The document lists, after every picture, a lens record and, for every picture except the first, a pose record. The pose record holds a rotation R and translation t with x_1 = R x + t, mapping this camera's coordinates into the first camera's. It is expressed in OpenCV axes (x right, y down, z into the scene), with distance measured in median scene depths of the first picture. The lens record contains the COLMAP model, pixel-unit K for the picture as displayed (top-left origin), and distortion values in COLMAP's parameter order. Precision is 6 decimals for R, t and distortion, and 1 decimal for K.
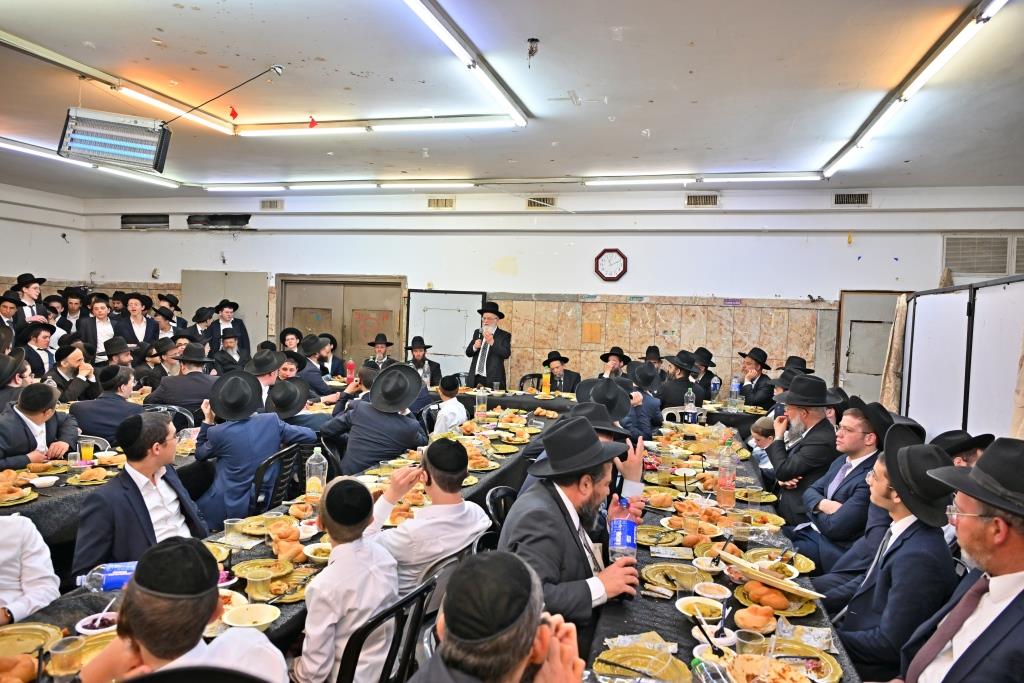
lens RADIAL K [[675.9, 0, 518.8], [0, 675.9, 345.2], [0, 0, 1]] dist [-0.006780, 0.003385]
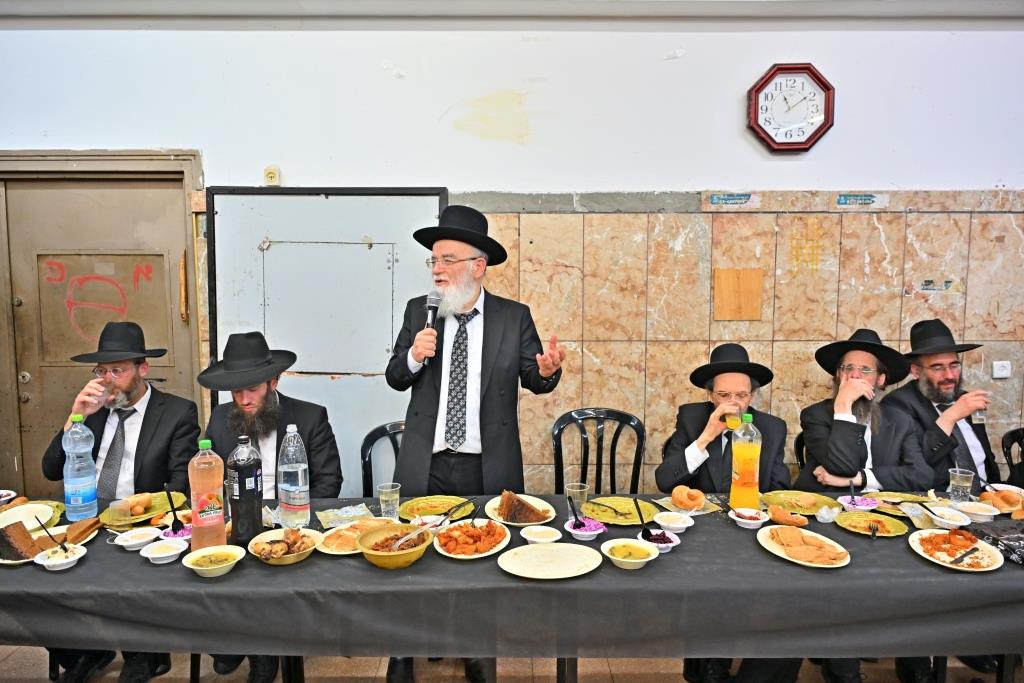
lens RADIAL K [[675.9, 0, 488.0], [0, 675.9, 367.0], [0, 0, 1]] dist [-0.006780, 0.003385]
pose [[0.963569, -0.061932, 0.260191, -0.128711], [0.044843, 0.996460, 0.071113, -0.010389], [-0.263674, -0.056854, 0.962935, 0.664434]]
